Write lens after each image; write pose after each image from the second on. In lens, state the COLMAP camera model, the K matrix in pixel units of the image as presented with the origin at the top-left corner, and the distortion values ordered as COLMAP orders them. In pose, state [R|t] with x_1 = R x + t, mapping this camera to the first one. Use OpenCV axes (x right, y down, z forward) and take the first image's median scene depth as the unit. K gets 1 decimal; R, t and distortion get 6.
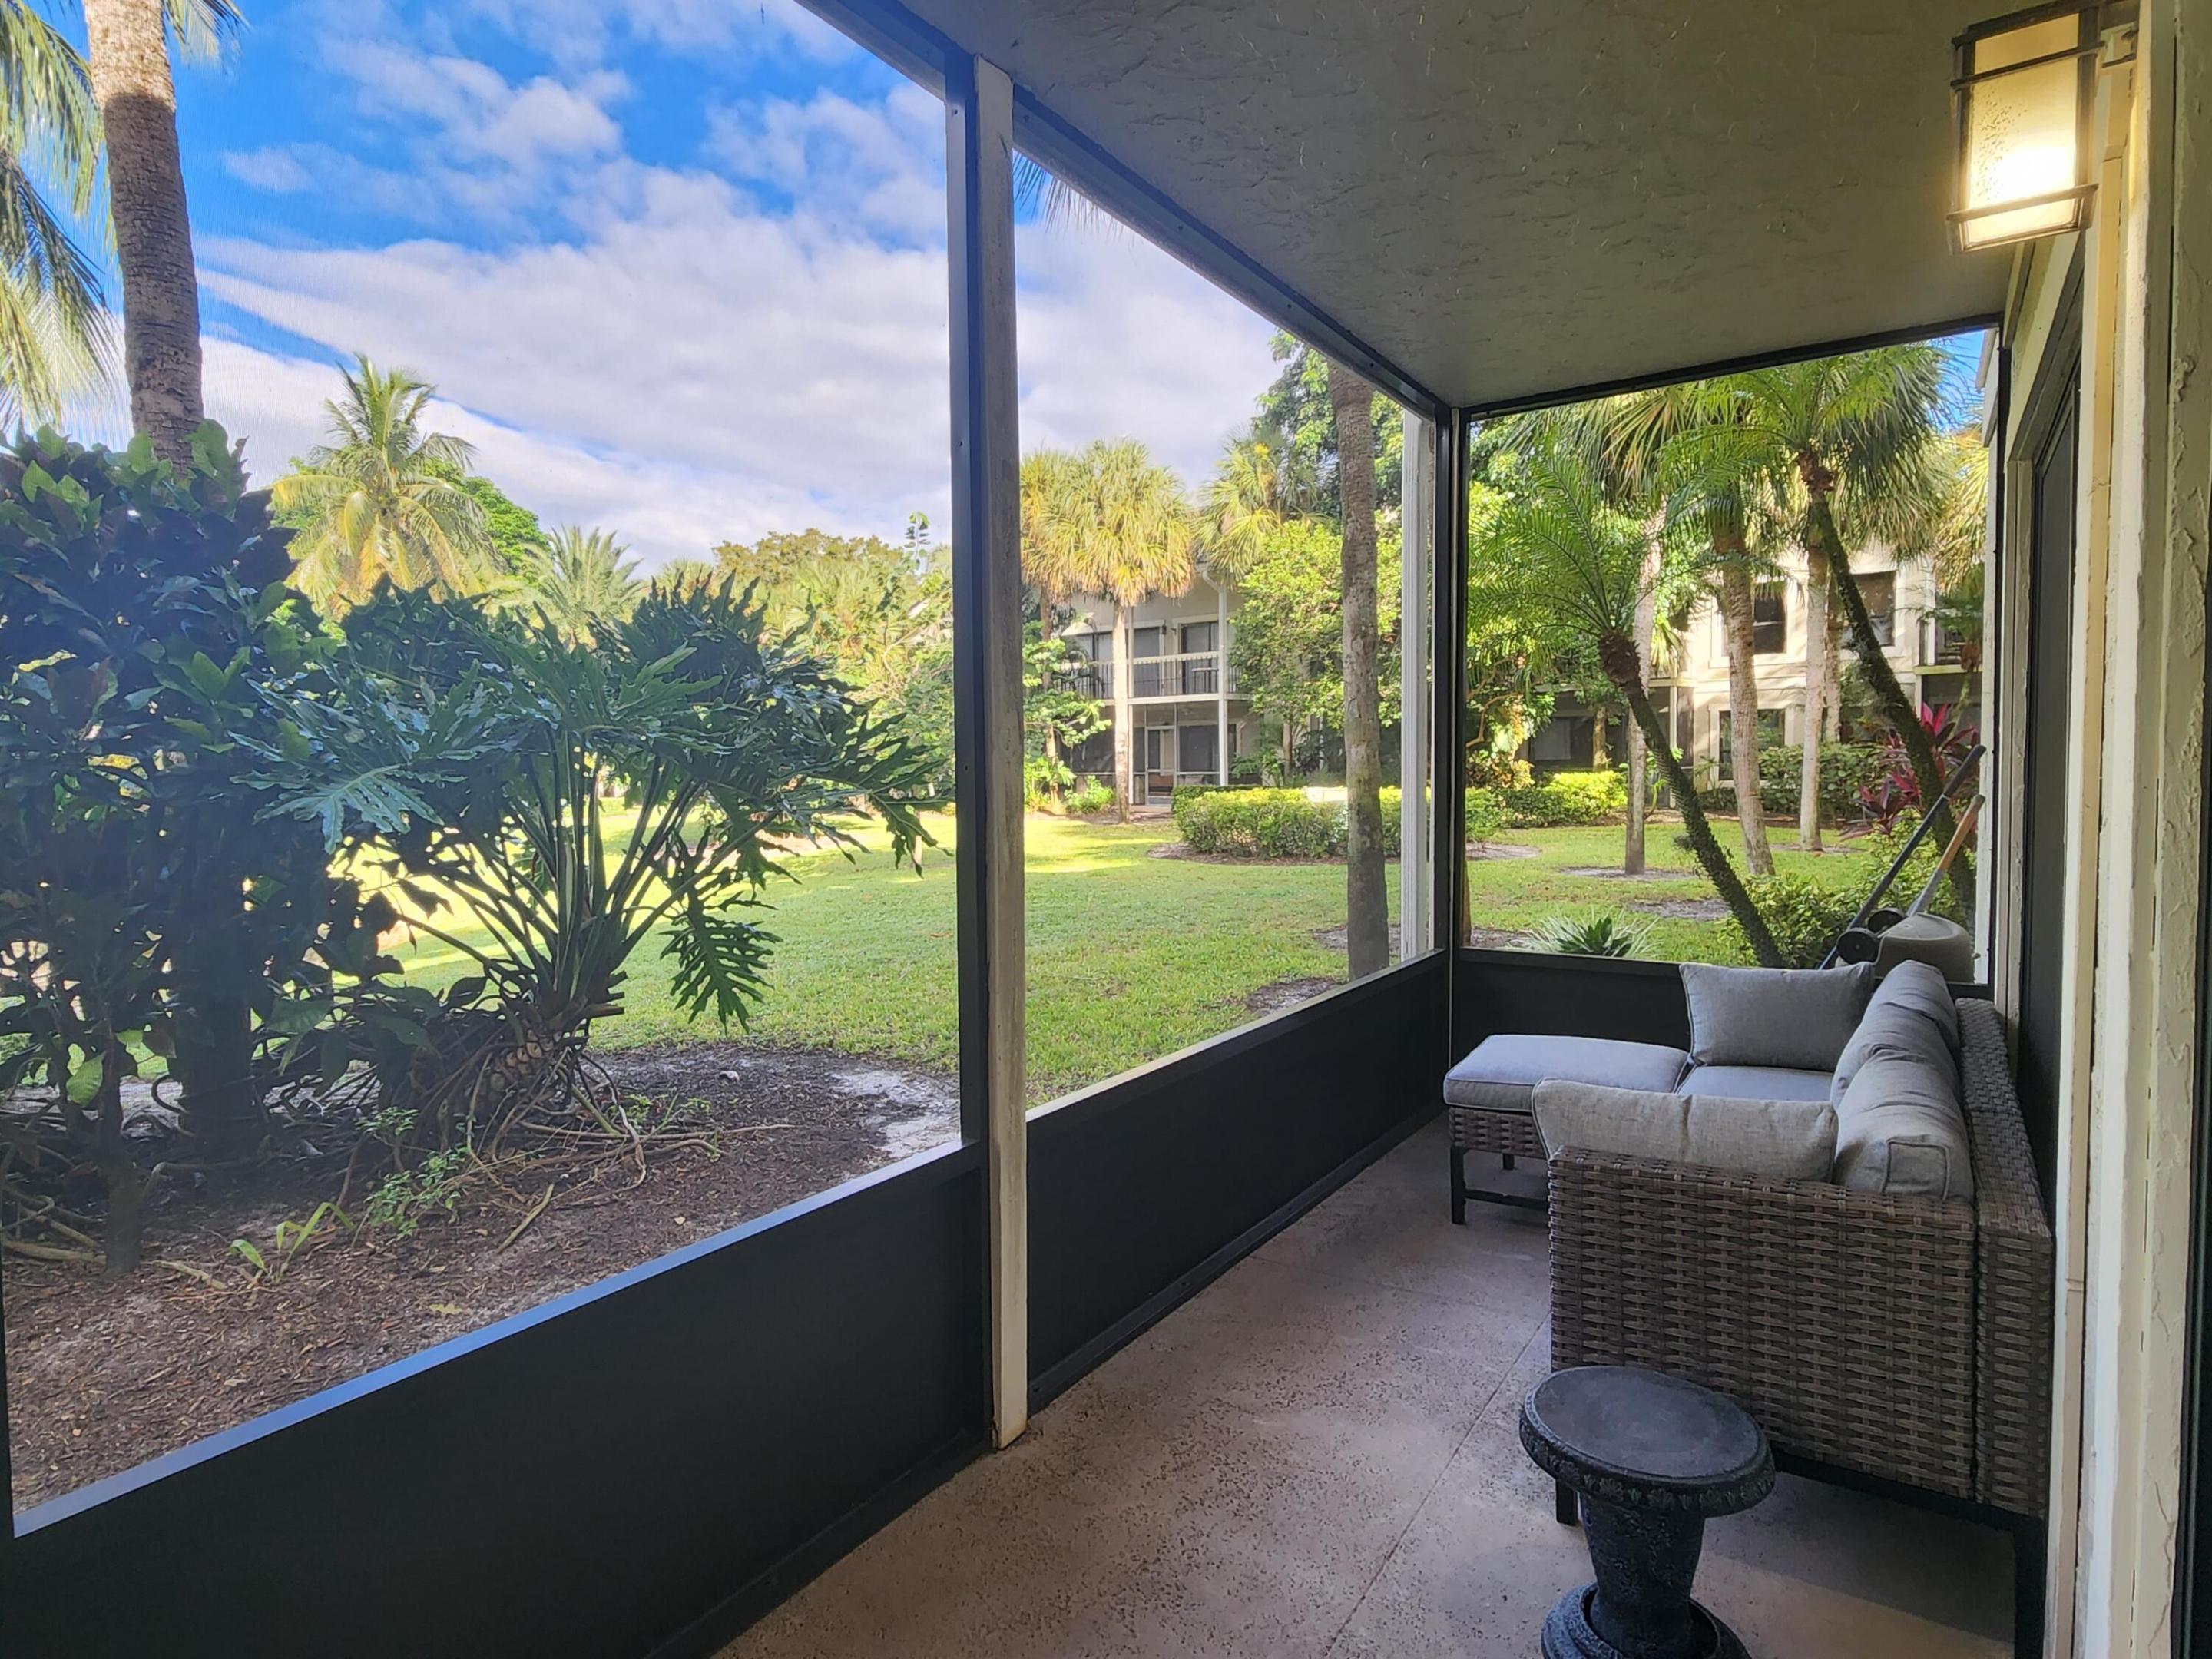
lens RADIAL K [[1218.0, 0, 1096.7], [0, 1218.0, 822.5], [0, 0, 1]] dist [-0.002682, -0.001283]
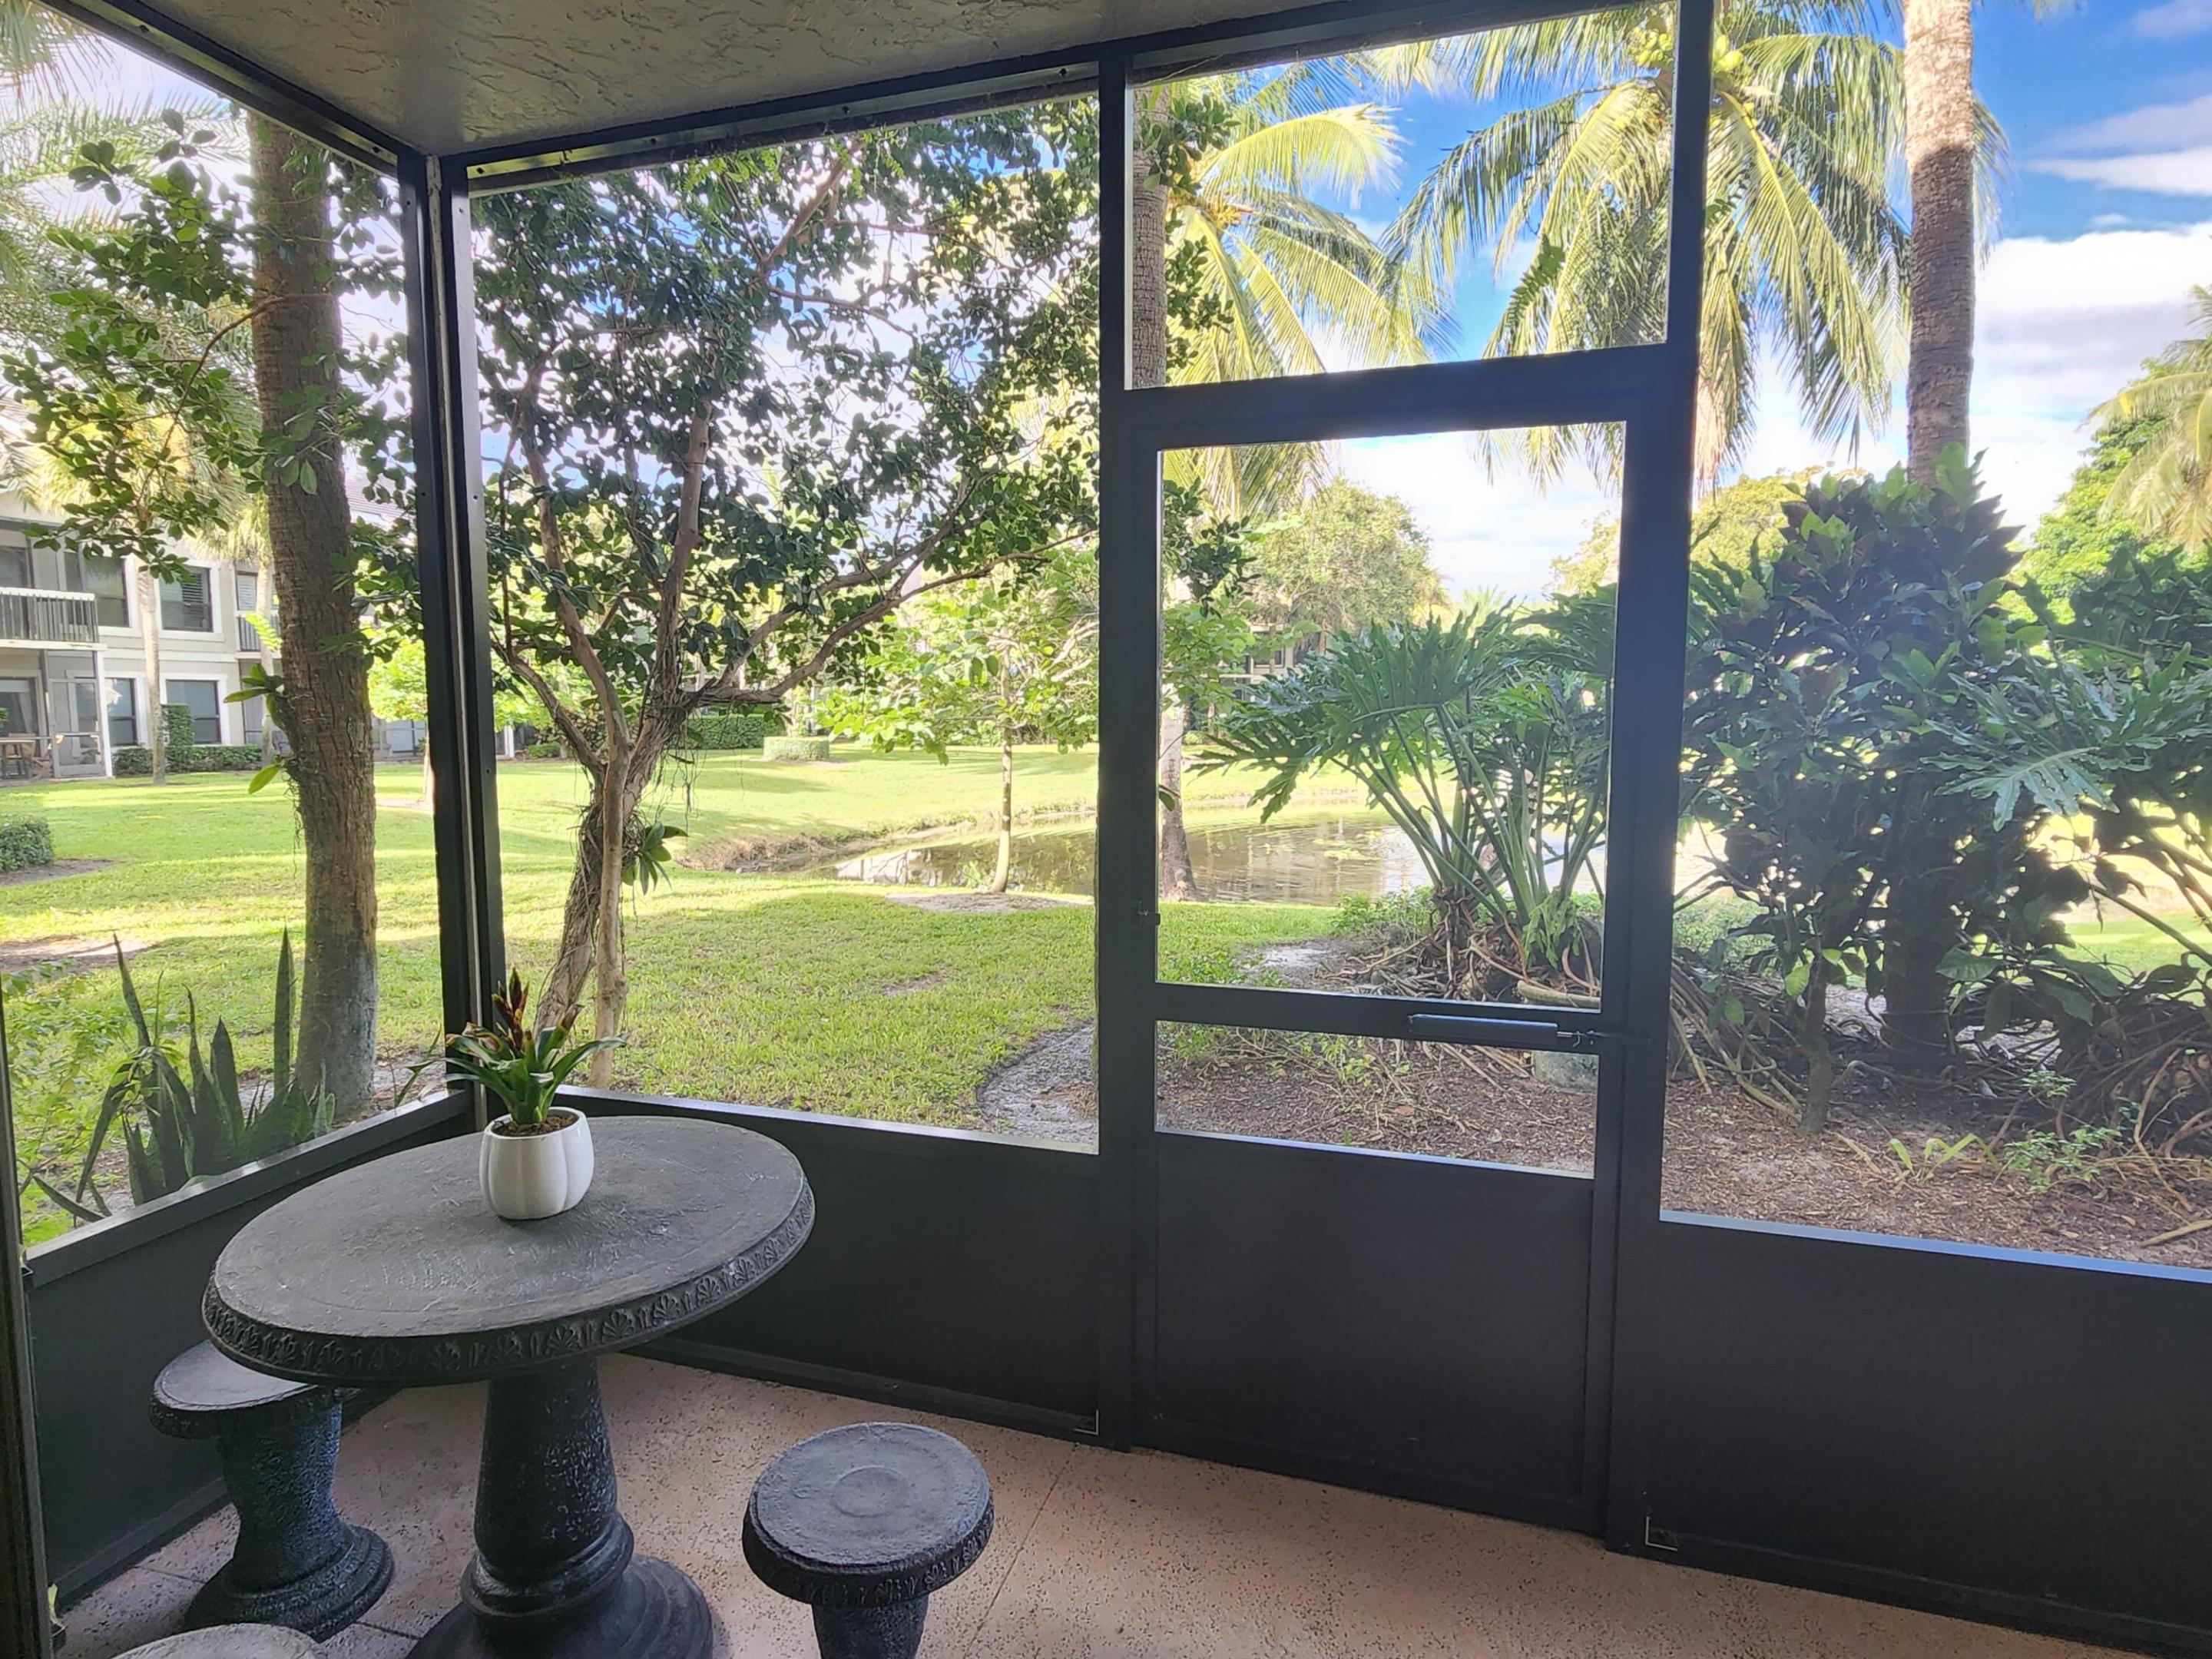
lens RADIAL K [[1218.0, 0, 1096.7], [0, 1218.0, 822.5], [0, 0, 1]] dist [-0.002682, -0.001283]
pose [[0.290826, 0.103652, -0.951145, 0.156077], [-0.050542, 0.994391, 0.092911, -0.034798], [0.955440, 0.021052, 0.294434, -0.101116]]
